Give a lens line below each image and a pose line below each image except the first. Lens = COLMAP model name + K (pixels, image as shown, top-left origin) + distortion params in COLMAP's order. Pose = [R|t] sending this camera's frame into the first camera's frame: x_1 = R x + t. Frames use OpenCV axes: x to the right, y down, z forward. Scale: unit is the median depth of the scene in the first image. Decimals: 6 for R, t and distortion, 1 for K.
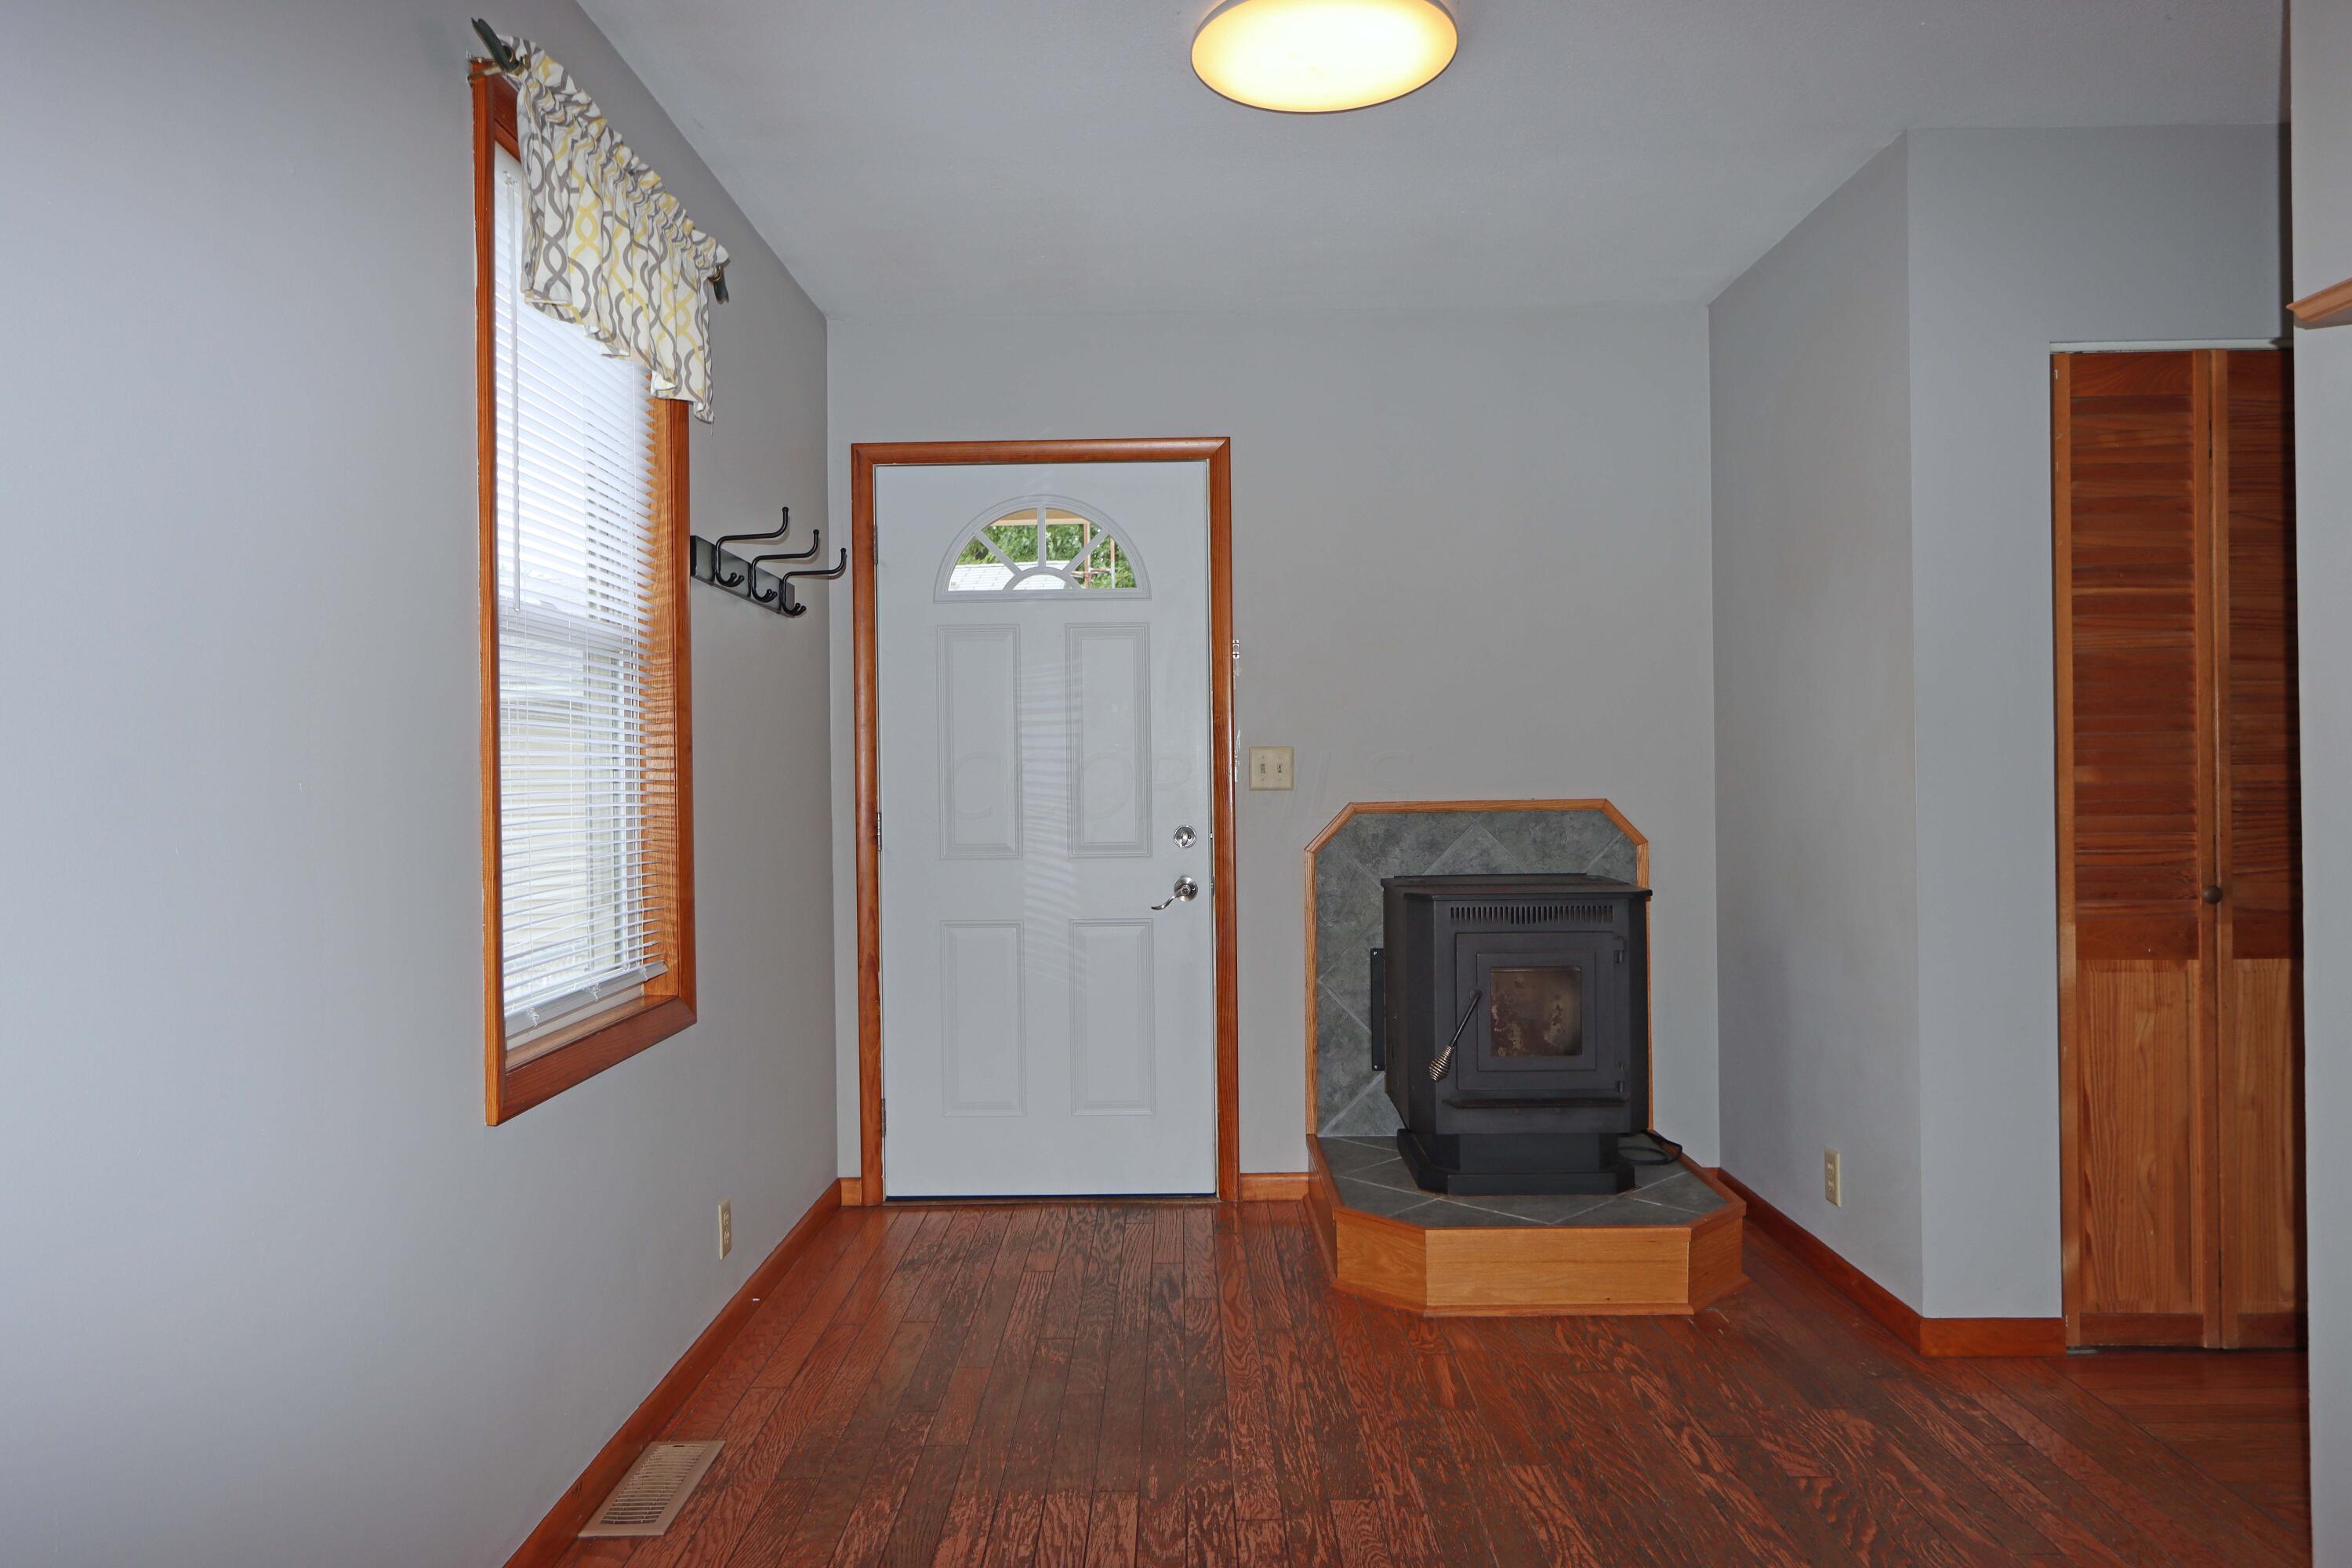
lens RADIAL K [[1605.9, 0, 1176.0], [0, 1605.9, 784.0], [0, 0, 1]] dist [-0.003490, 0.000511]
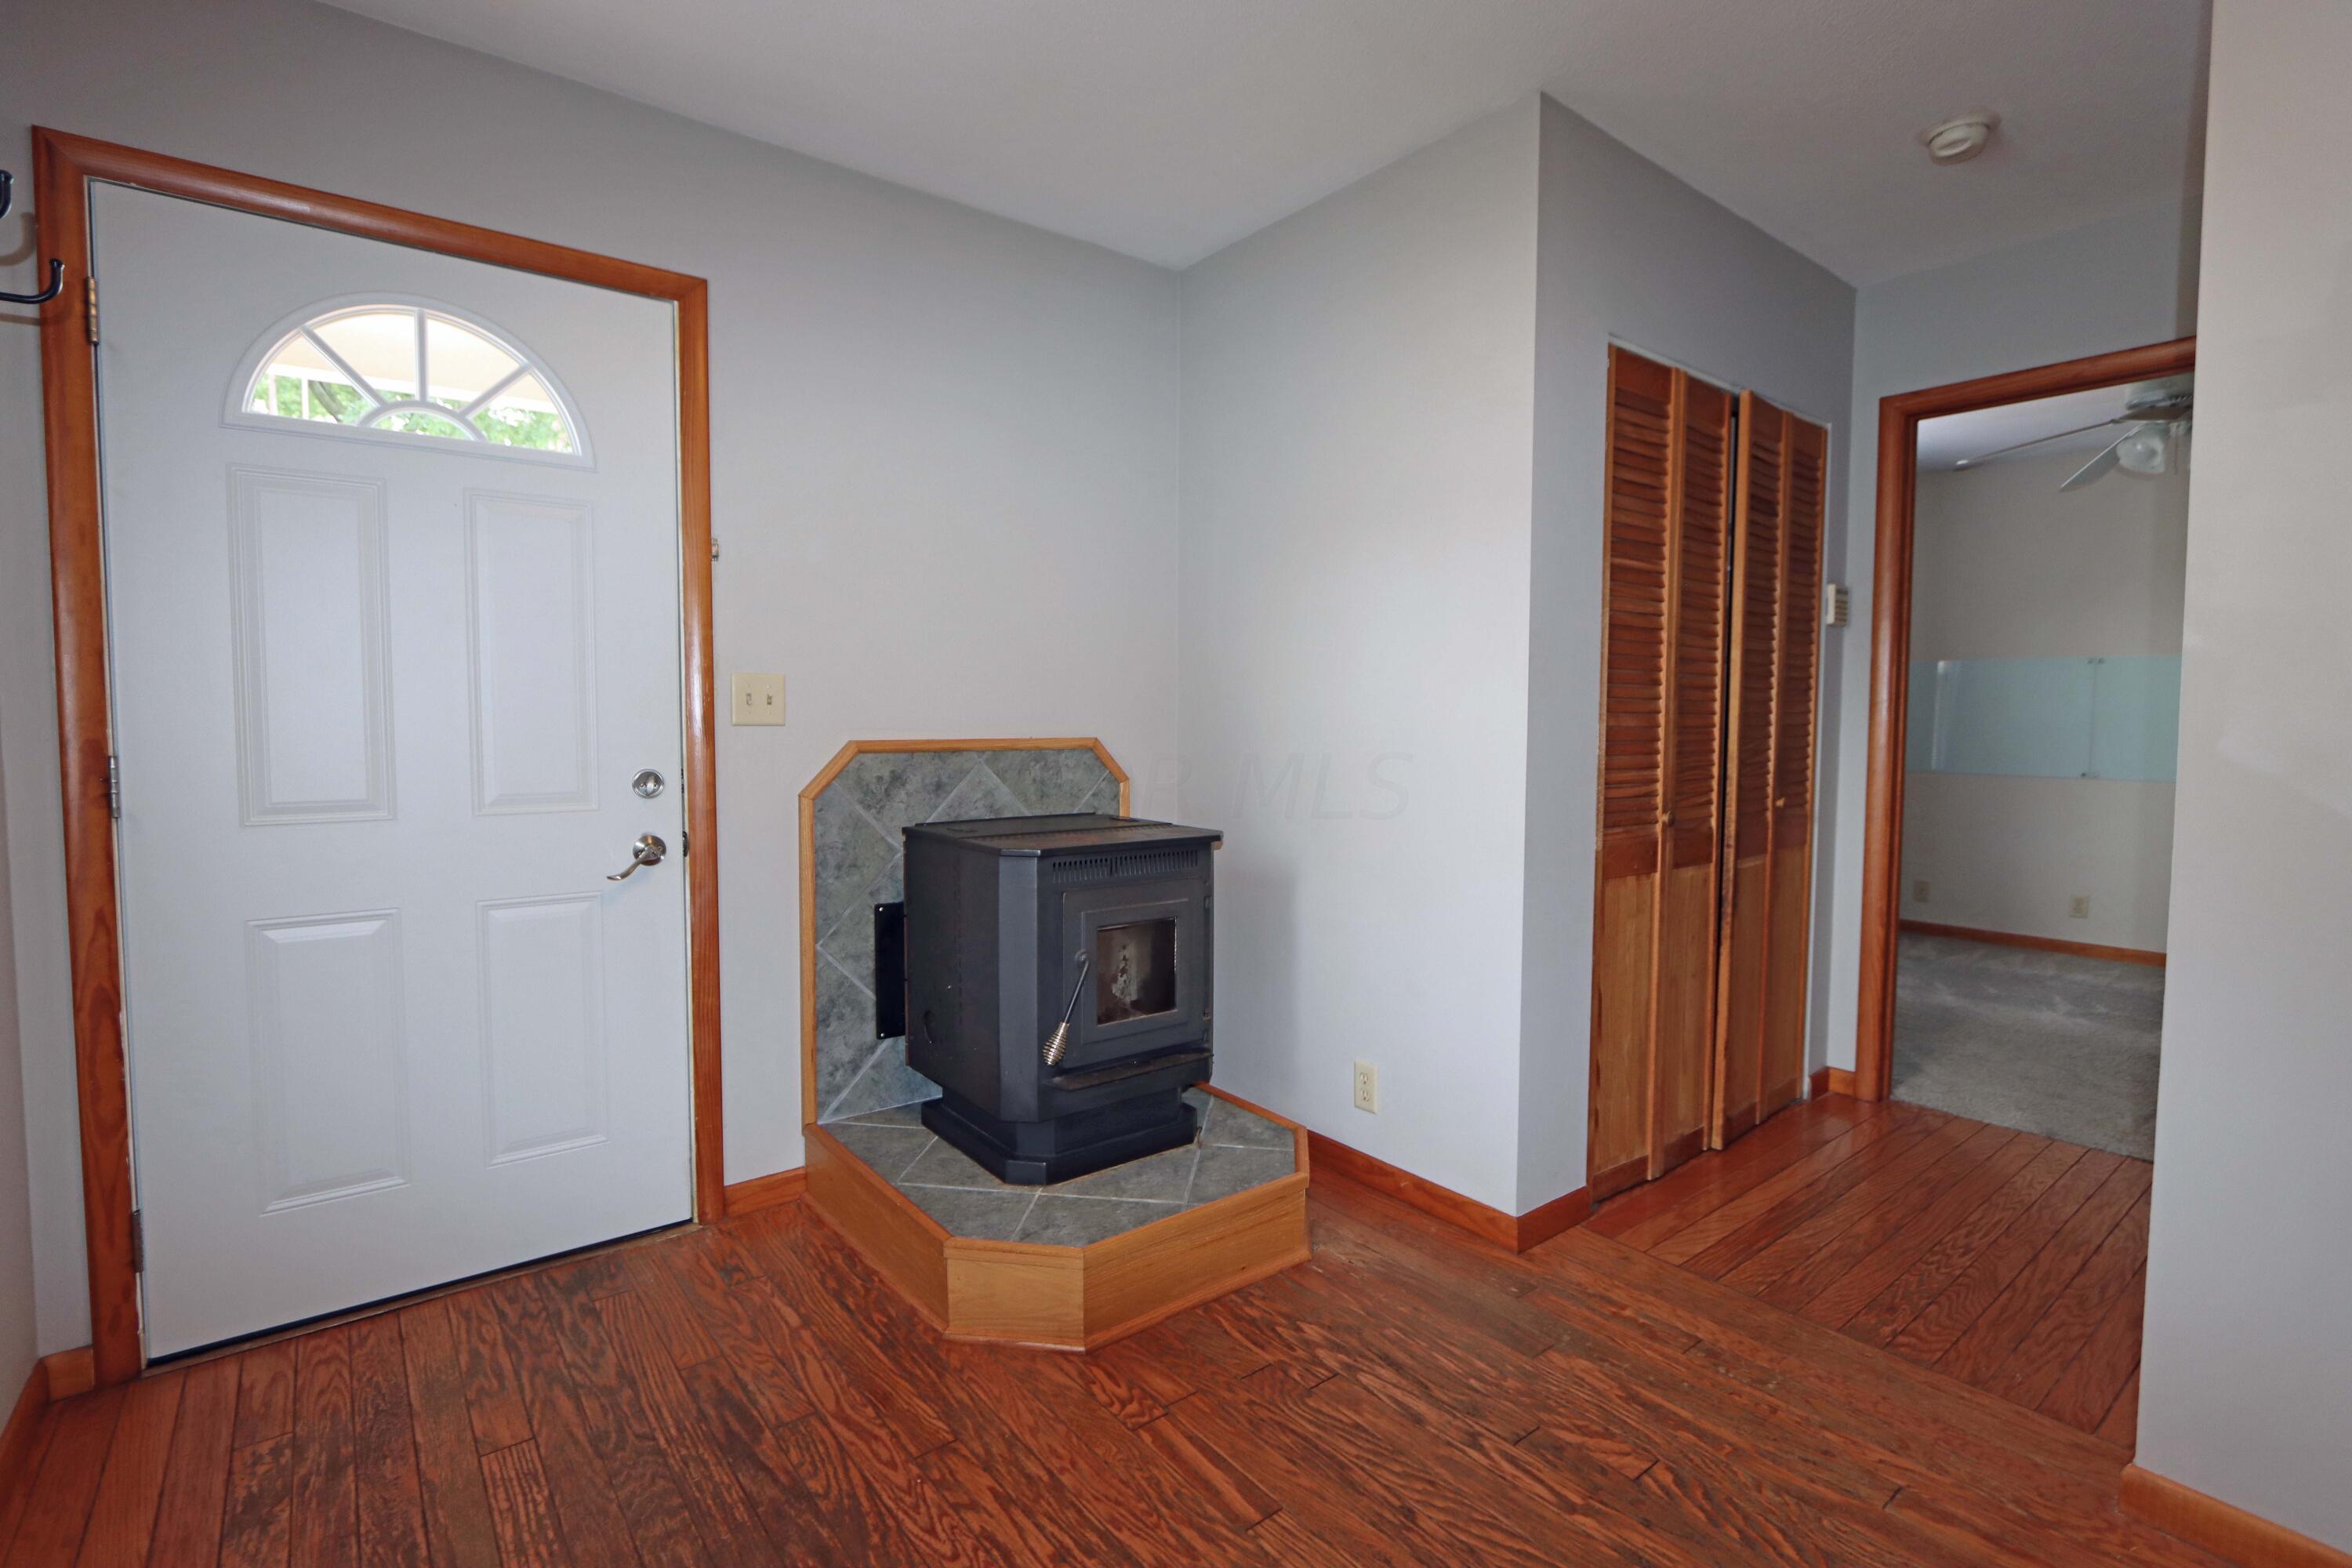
lens RADIAL K [[1089.7, 0, 1175.7], [0, 1089.7, 776.2], [0, 0, 1]] dist [-0.012152, 0.000049]
pose [[0.781188, -0.017965, 0.624038, -0.124716], [-0.012005, 0.998969, 0.043787, 0.002830], [-0.624181, -0.041697, 0.780166, 0.427576]]
